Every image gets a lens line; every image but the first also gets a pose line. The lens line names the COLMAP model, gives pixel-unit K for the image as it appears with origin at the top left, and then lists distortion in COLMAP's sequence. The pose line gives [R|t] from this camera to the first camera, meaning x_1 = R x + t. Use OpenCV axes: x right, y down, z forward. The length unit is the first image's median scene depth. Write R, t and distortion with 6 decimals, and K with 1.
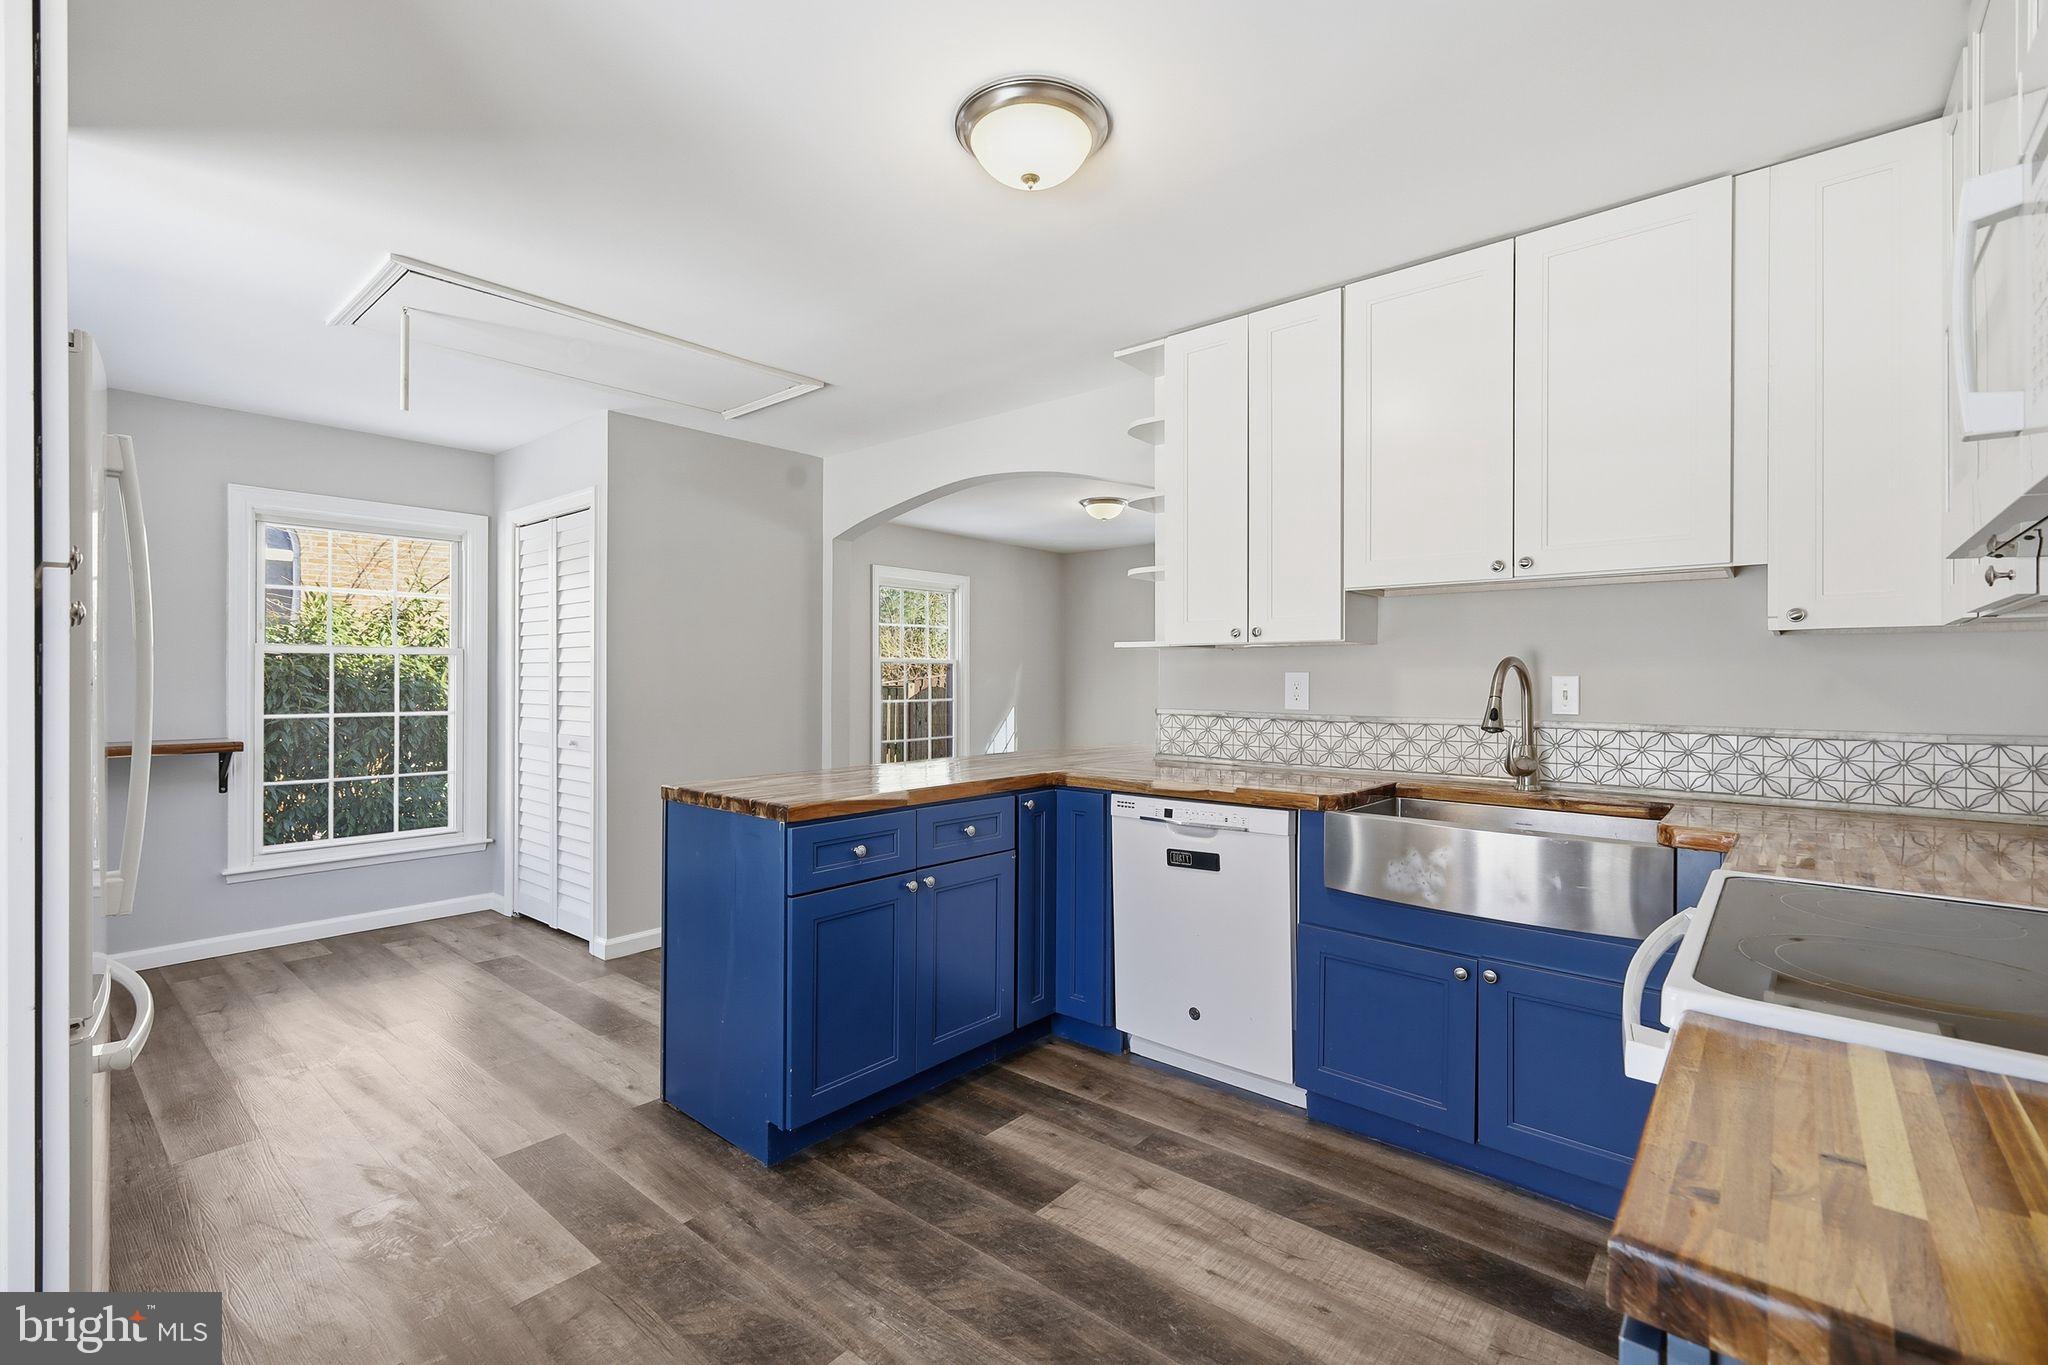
lens RADIAL K [[893.7, 0, 1026.5], [0, 893.7, 680.3], [0, 0, 1]] dist [0.003996, 0.000851]
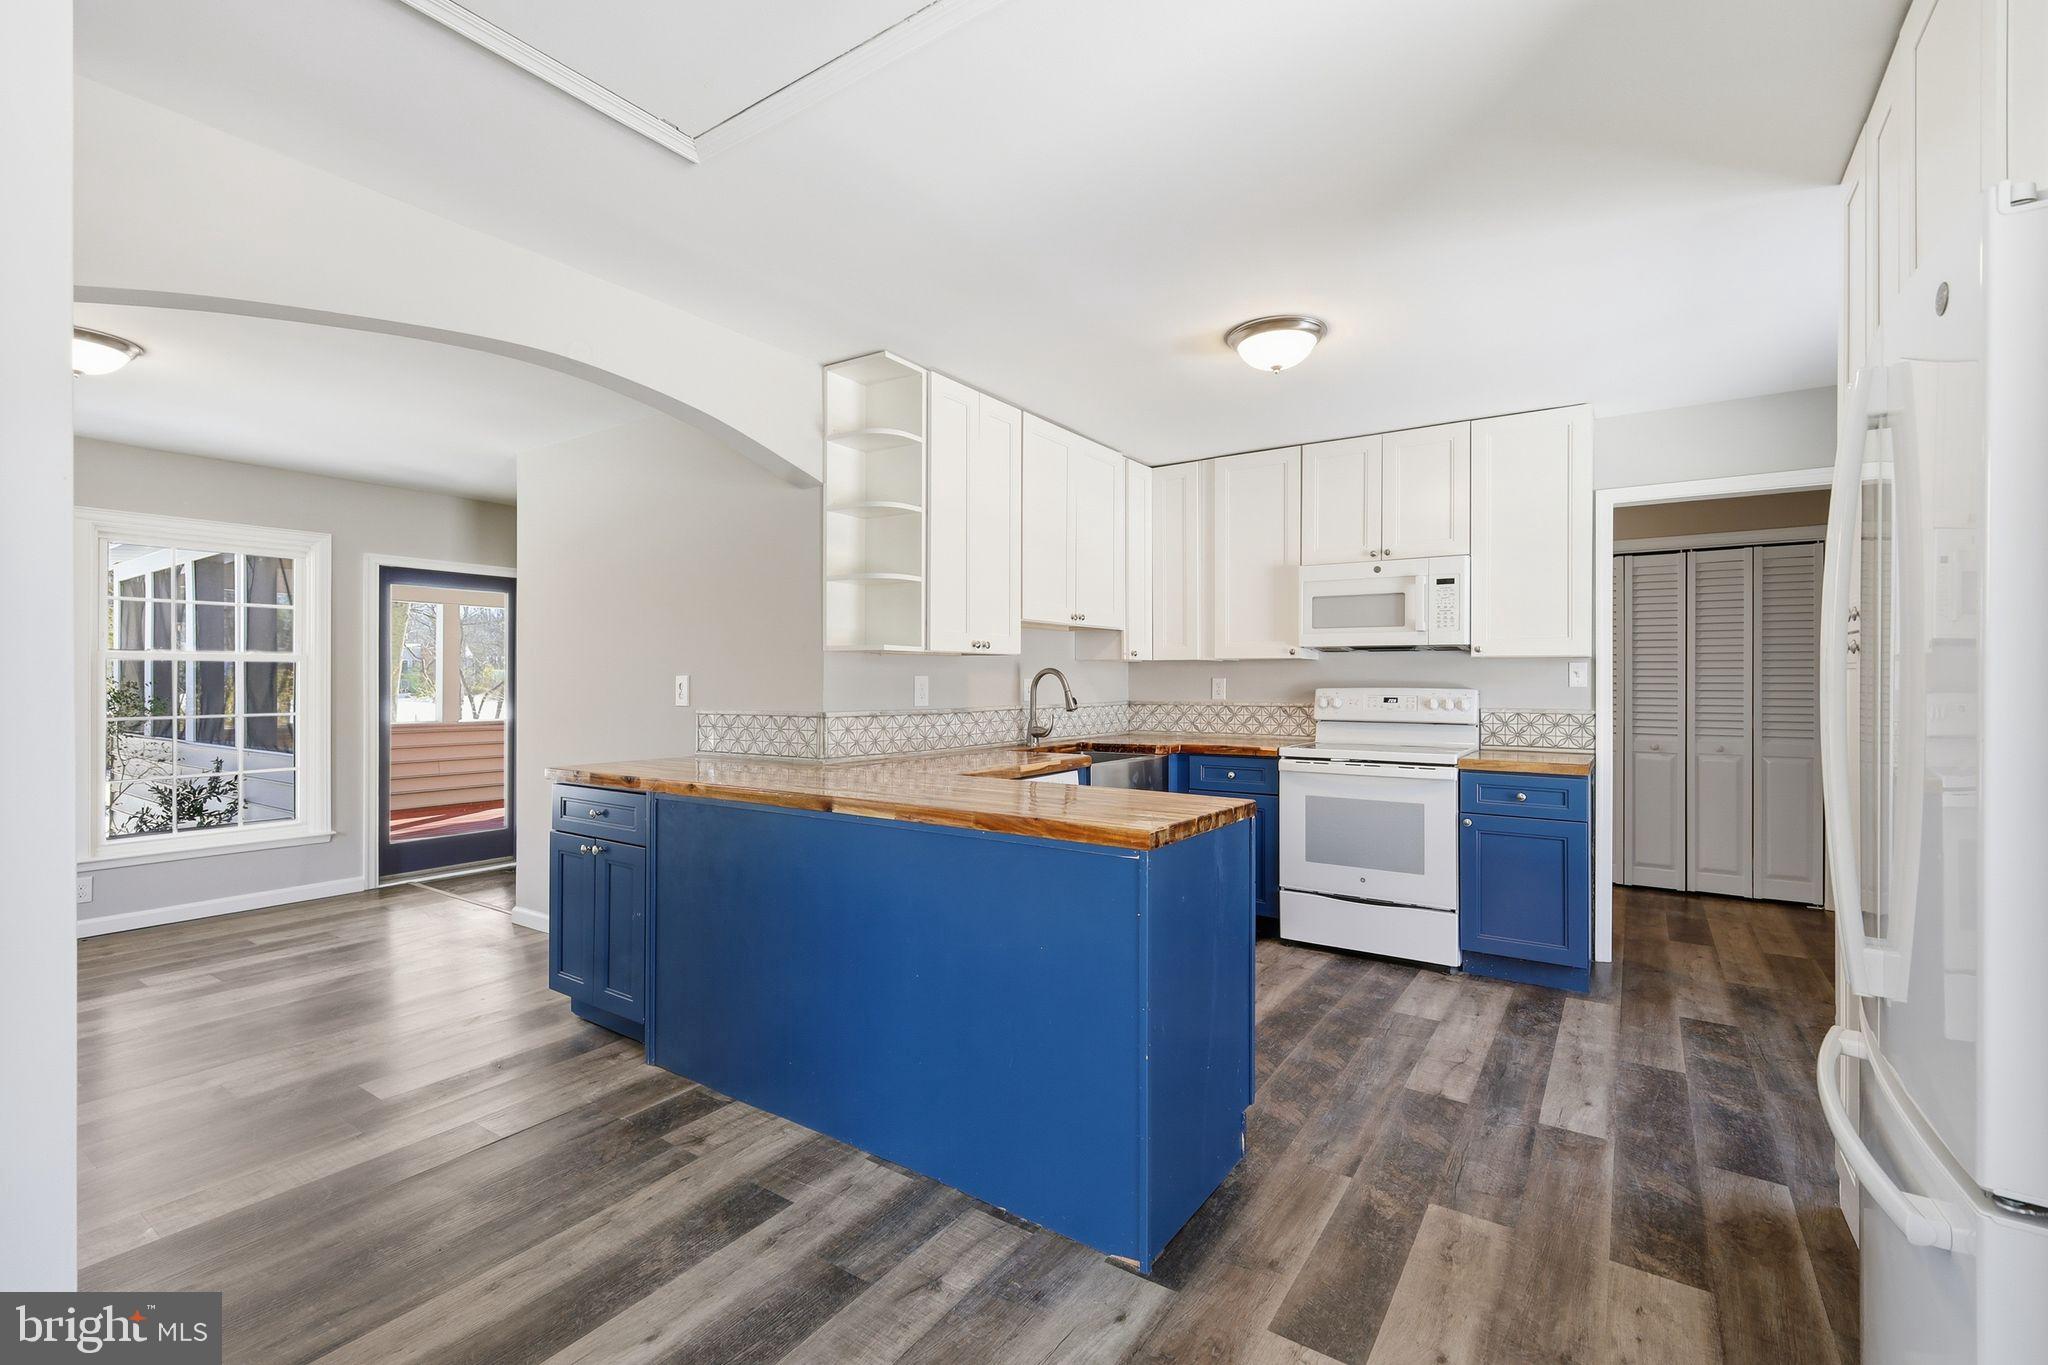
lens RADIAL K [[893.7, 0, 1026.5], [0, 893.7, 680.3], [0, 0, 1]] dist [0.003996, 0.000851]
pose [[-0.105452, -0.002730, 0.994421, -1.064398], [0.002173, 0.999993, 0.002976, -0.006766], [-0.994422, 0.002474, -0.105446, 1.122958]]
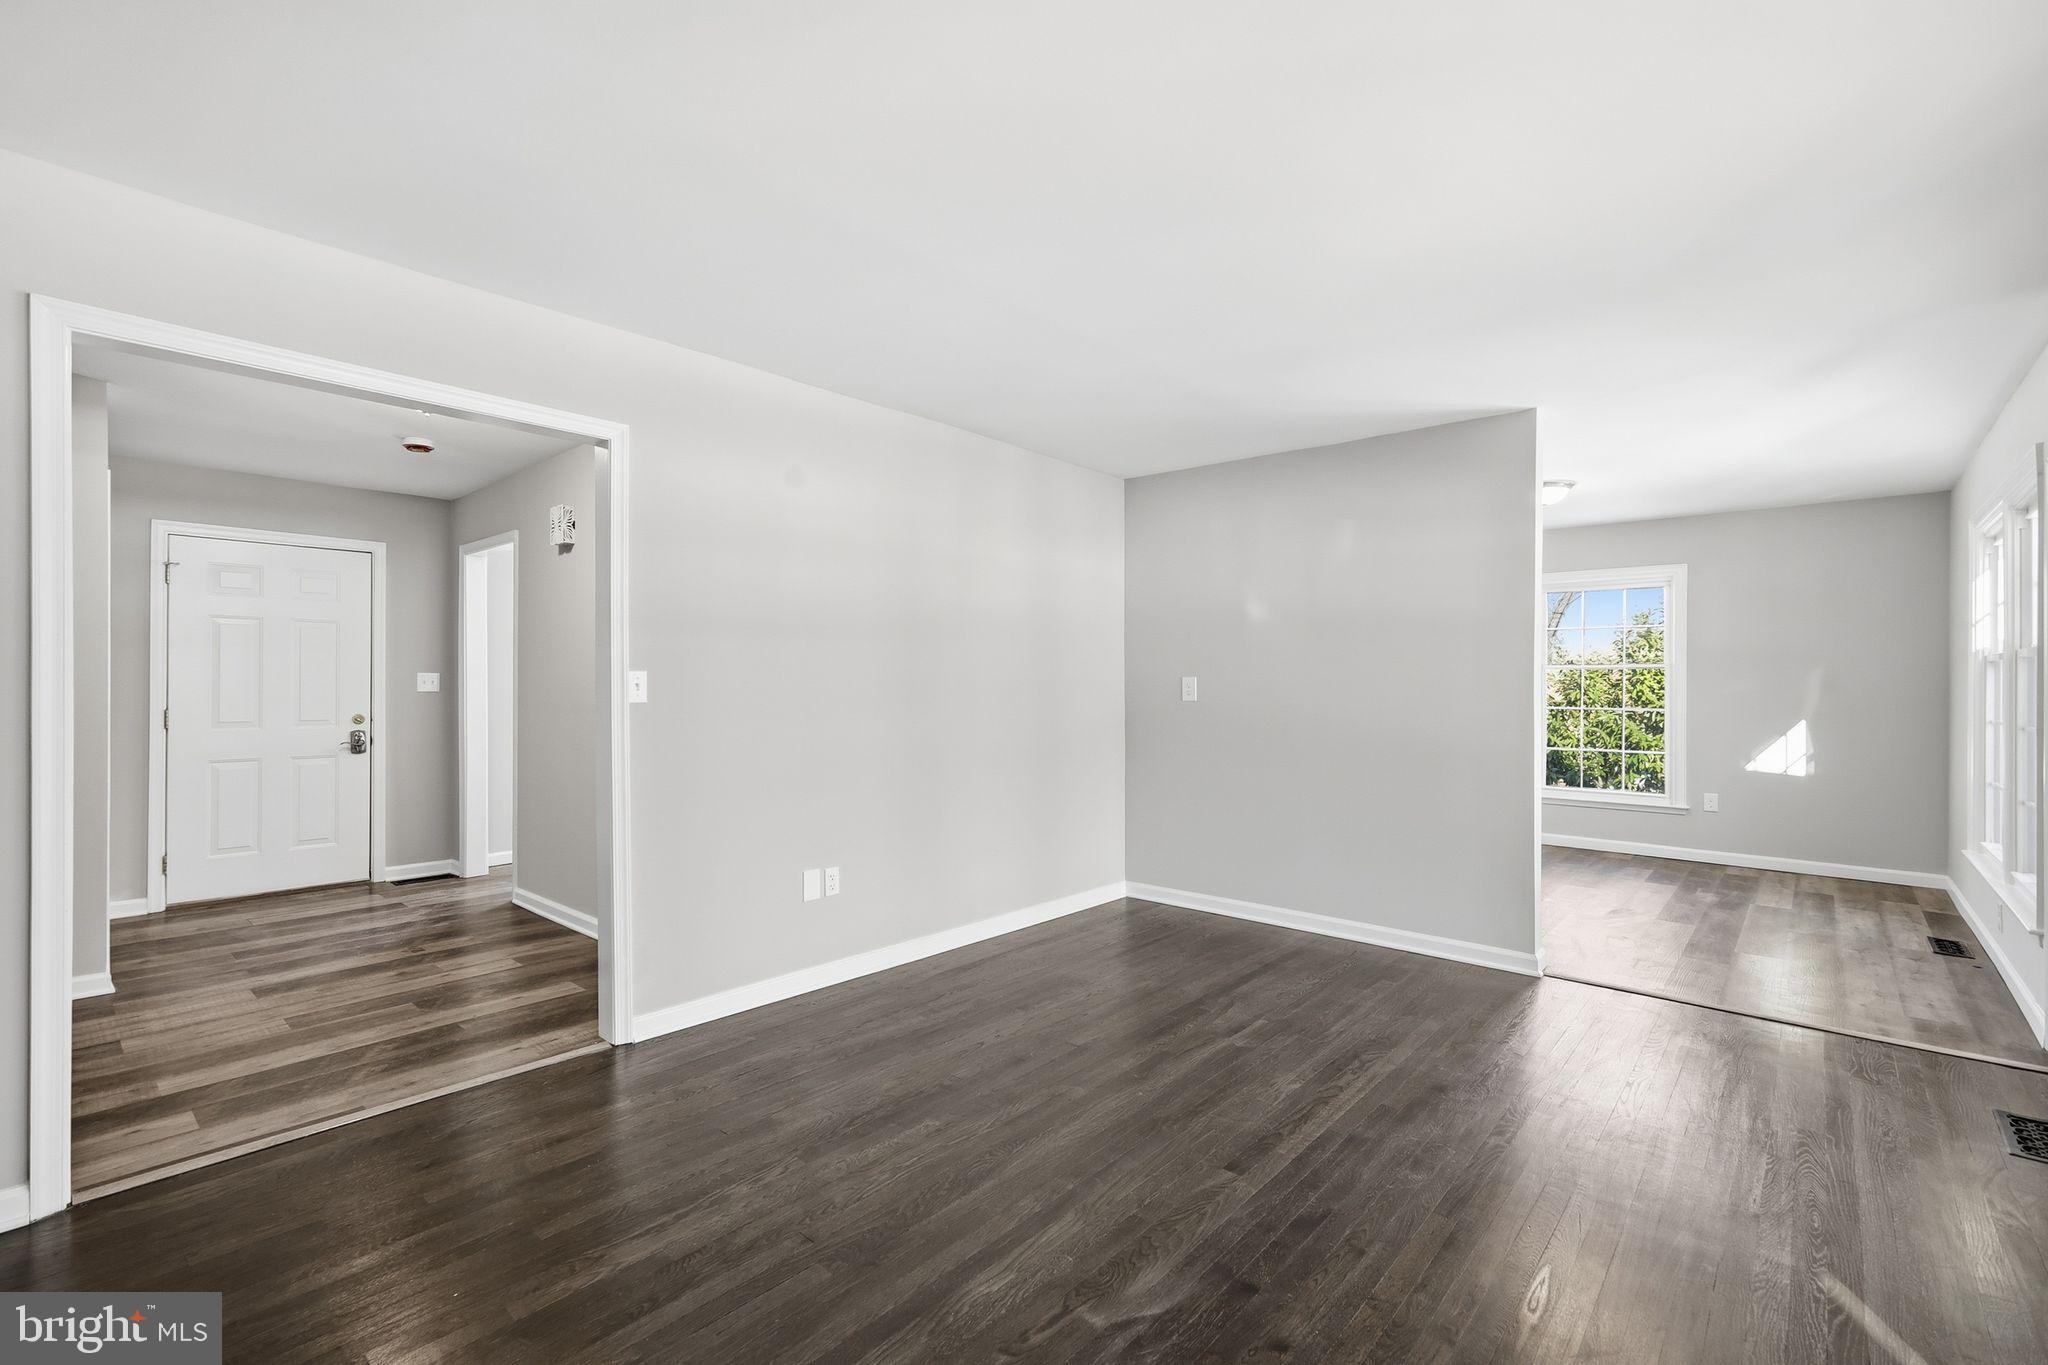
lens RADIAL K [[893.7, 0, 1026.5], [0, 893.7, 680.3], [0, 0, 1]] dist [0.003996, 0.000851]
pose [[-0.023147, -0.005414, -0.999717, 2.189288], [-0.006121, 0.999967, -0.005274, 0.005850], [0.999713, 0.005997, -0.023179, 1.103307]]
